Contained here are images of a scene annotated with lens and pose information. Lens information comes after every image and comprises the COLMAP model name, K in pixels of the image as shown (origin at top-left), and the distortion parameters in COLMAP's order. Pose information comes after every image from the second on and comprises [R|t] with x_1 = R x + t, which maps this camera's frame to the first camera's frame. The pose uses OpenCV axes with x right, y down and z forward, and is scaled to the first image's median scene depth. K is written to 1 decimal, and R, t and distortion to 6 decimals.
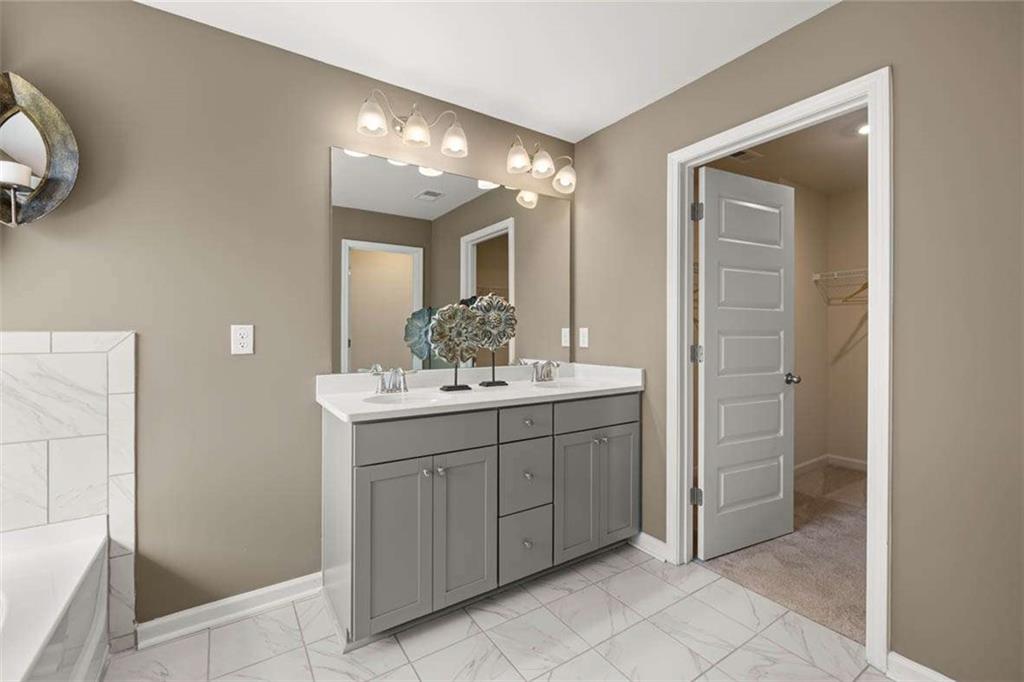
lens RADIAL K [[442.5, 0, 512.6], [0, 442.5, 339.2], [0, 0, 1]] dist [-0.001014, 0.000007]
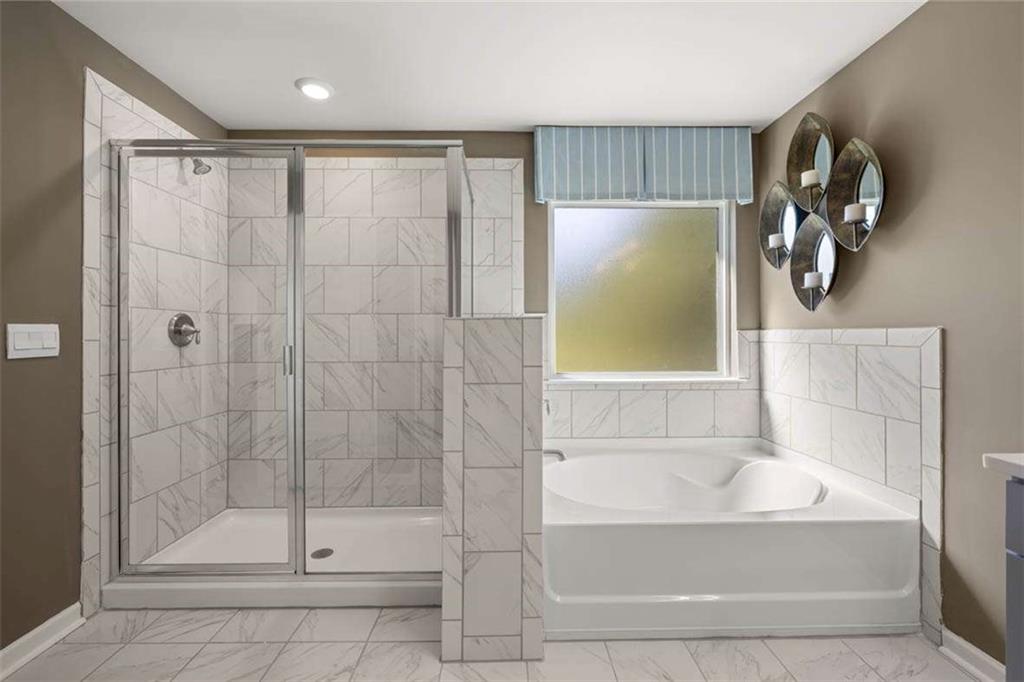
lens RADIAL K [[442.5, 0, 512.1], [0, 442.5, 331.6], [0, 0, 1]] dist [-0.001014, 0.000007]
pose [[-0.533923, 0.000692, -0.845533, 0.495470], [-0.005336, 0.999977, 0.004188, -0.006526], [0.845516, 0.006748, -0.533907, 0.722553]]
